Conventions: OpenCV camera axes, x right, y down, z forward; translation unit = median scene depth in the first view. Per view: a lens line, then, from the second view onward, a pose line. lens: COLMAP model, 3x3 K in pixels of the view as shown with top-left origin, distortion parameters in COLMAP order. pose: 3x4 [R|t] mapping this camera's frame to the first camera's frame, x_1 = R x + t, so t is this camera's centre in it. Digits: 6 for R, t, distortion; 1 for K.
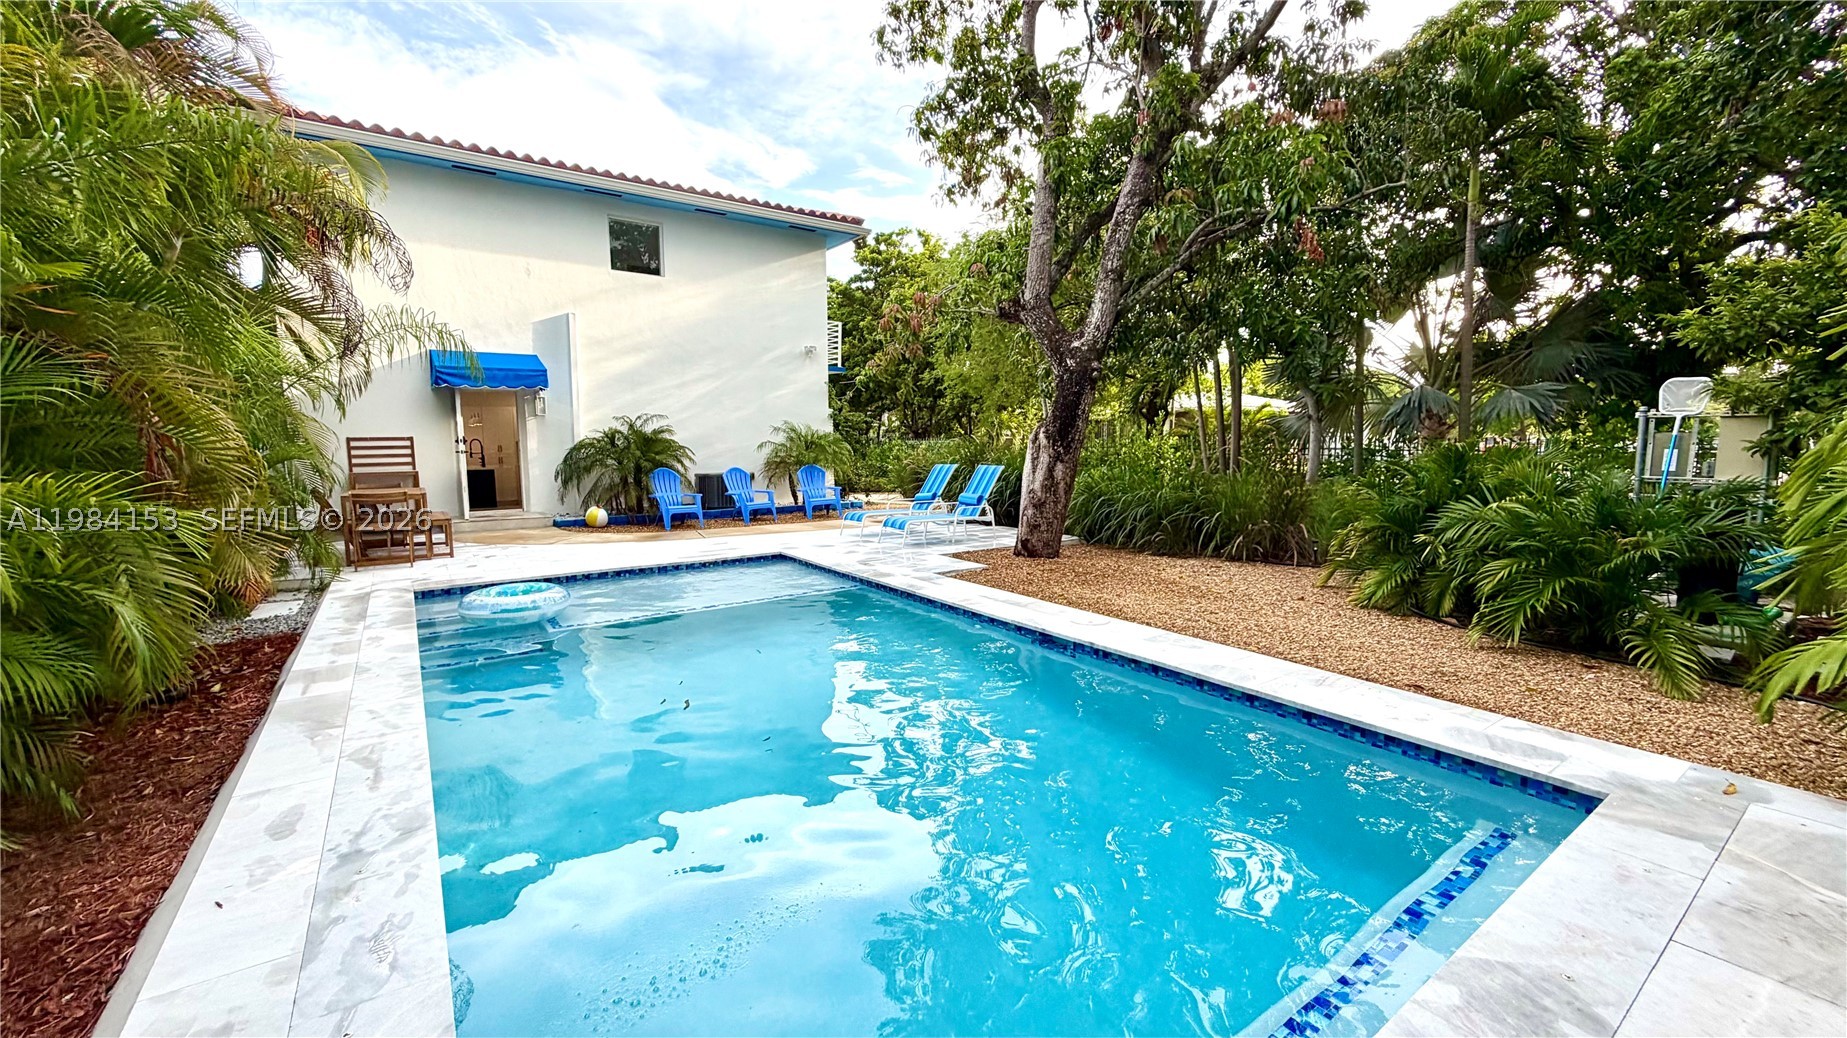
lens RADIAL K [[741.1, 0, 924.2], [0, 741.1, 521.0], [0, 0, 1]] dist [-0.002325, 0.000833]
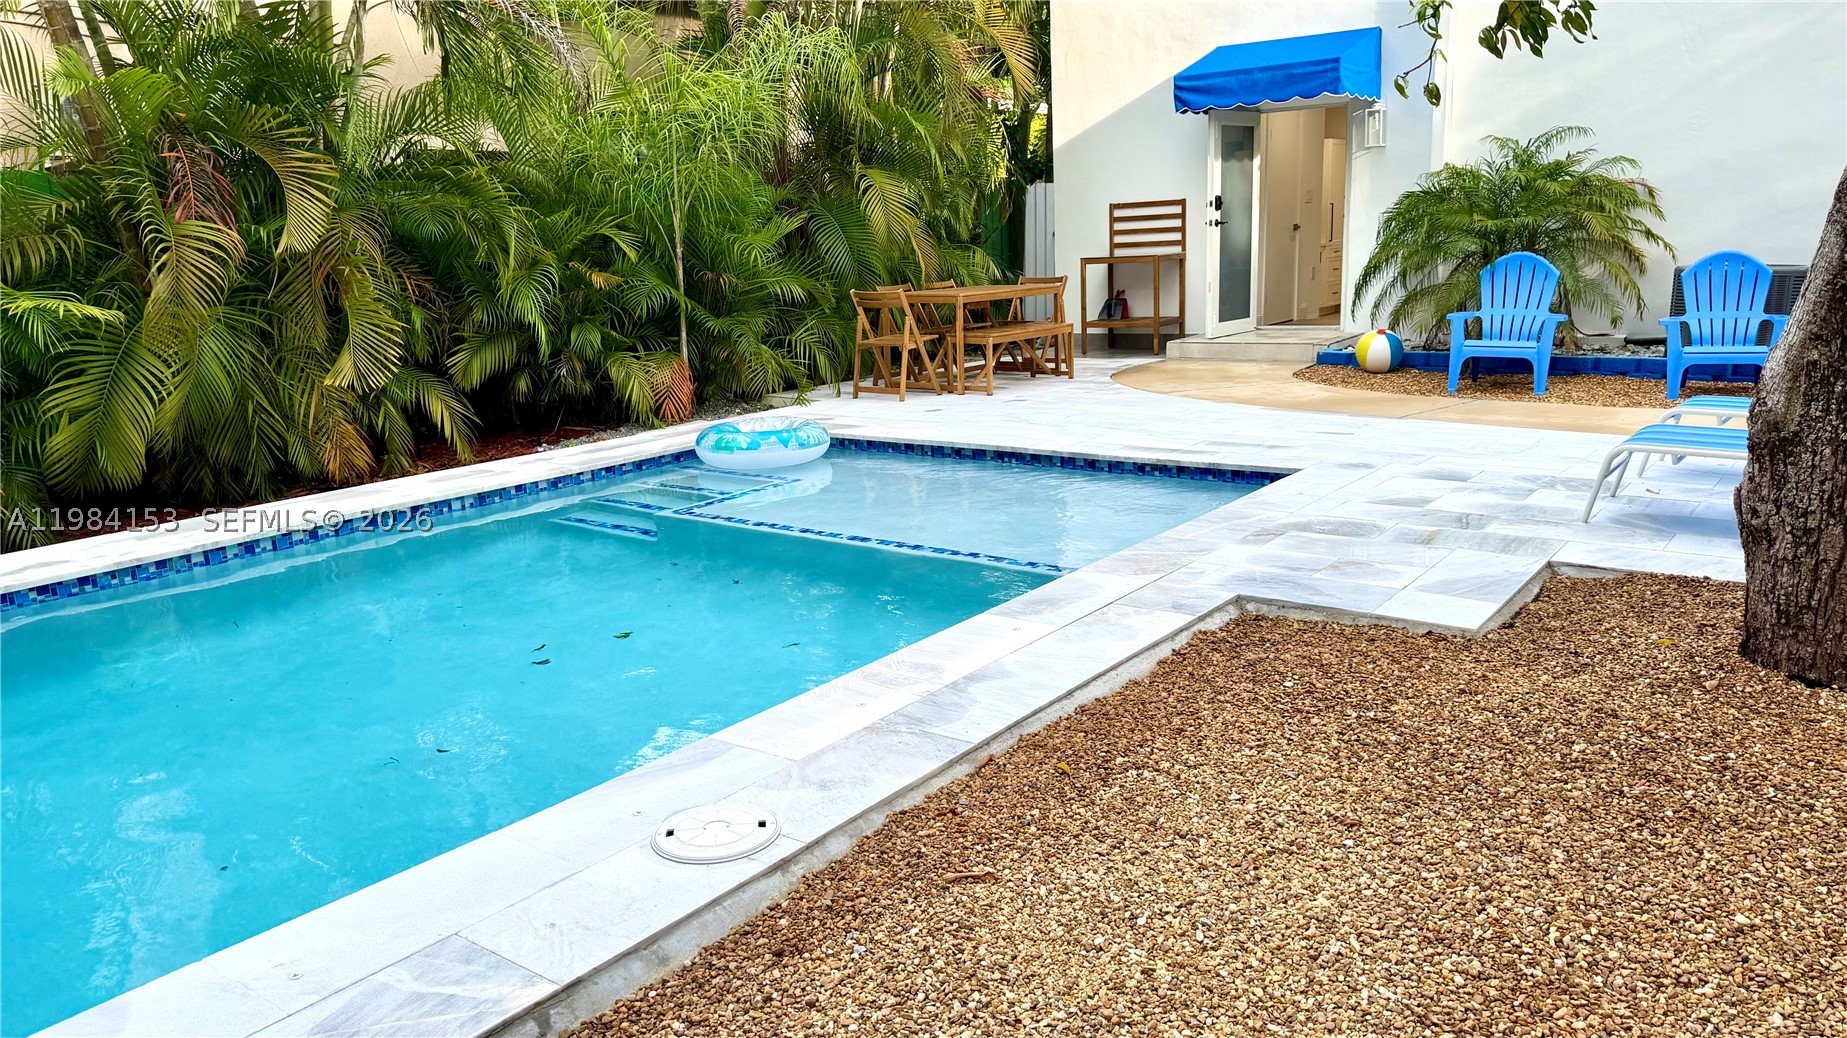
lens RADIAL K [[1282.2, 0, 925.1], [0, 1282.2, 516.0], [0, 0, 1]] dist [0.001931, -0.000551]
pose [[0.292214, 0.196872, -0.935870, 0.326534], [-0.066749, 0.980394, 0.185397, -0.040099], [0.954021, 0.008292, 0.299626, 0.504116]]
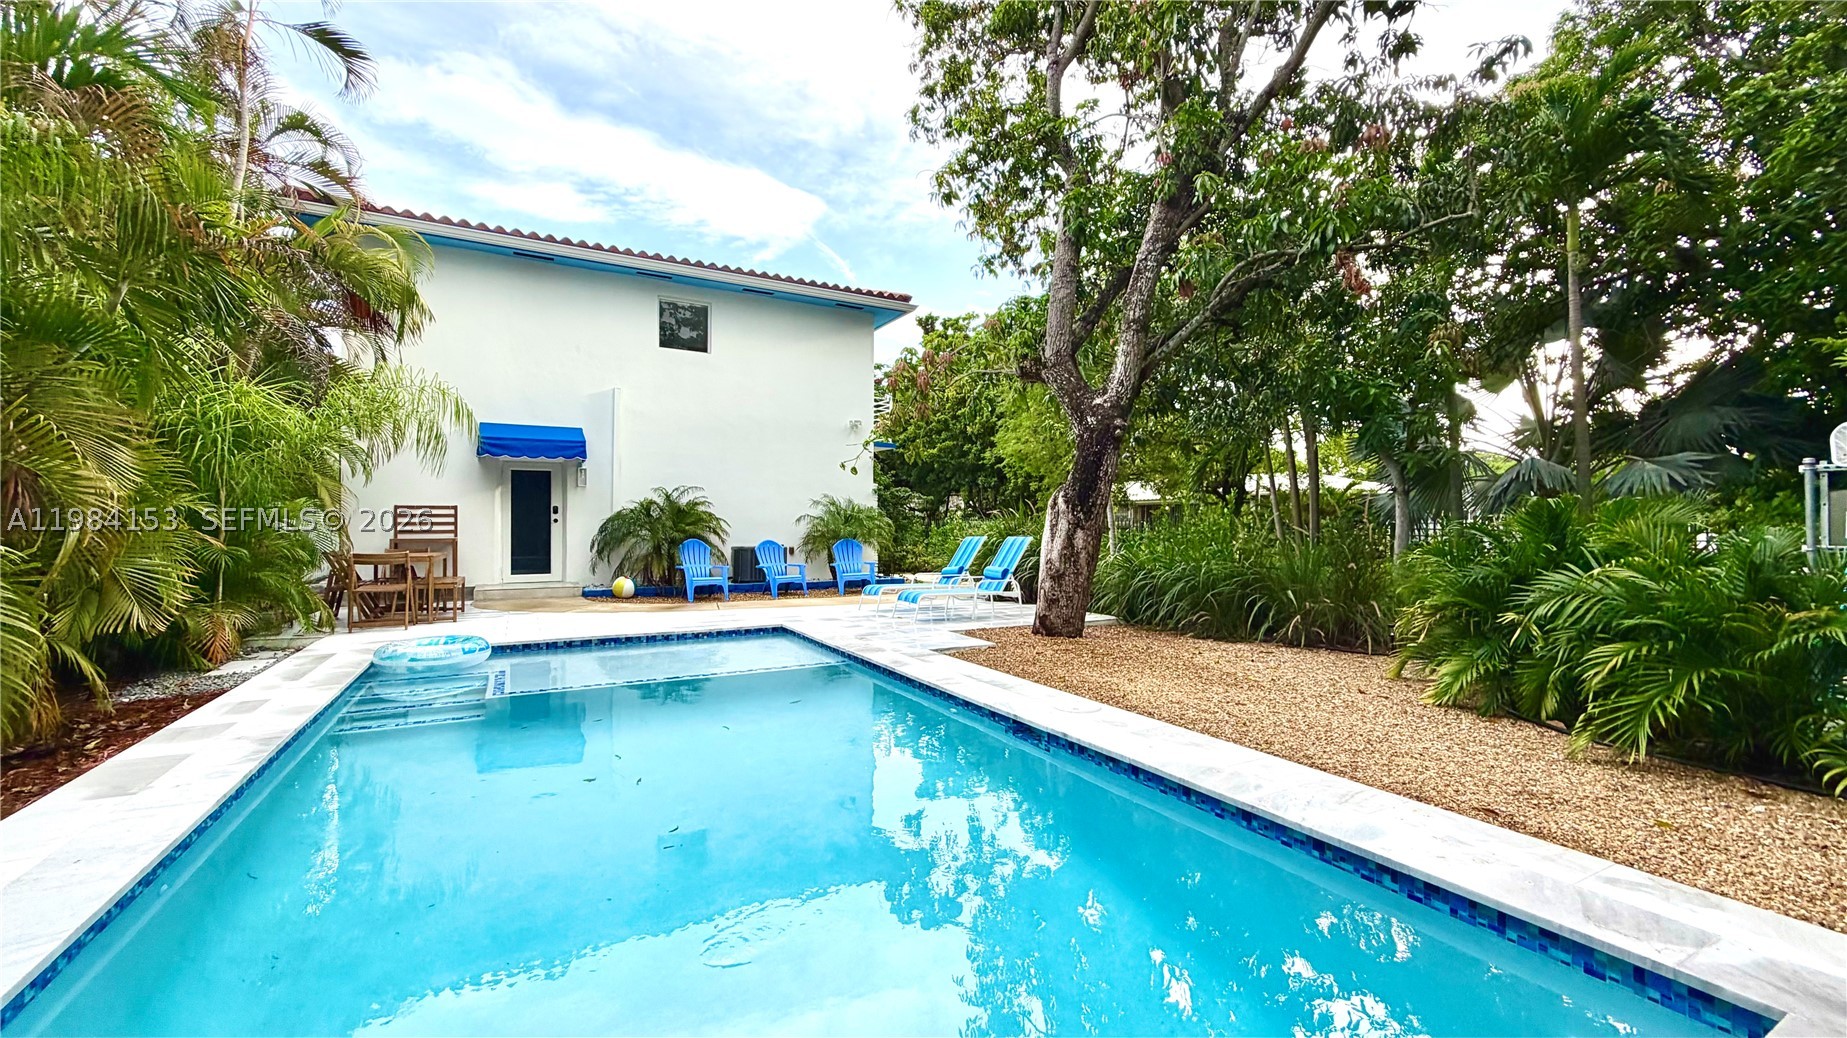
lens RADIAL K [[741.1, 0, 920.0], [0, 741.1, 518.9], [0, 0, 1]] dist [-0.002325, 0.000833]
pose [[0.992726, 0.005832, -0.120255, 0.075410], [-0.020072, 0.992865, -0.117543, 0.013364], [0.118712, 0.119101, 0.985760, 0.069852]]
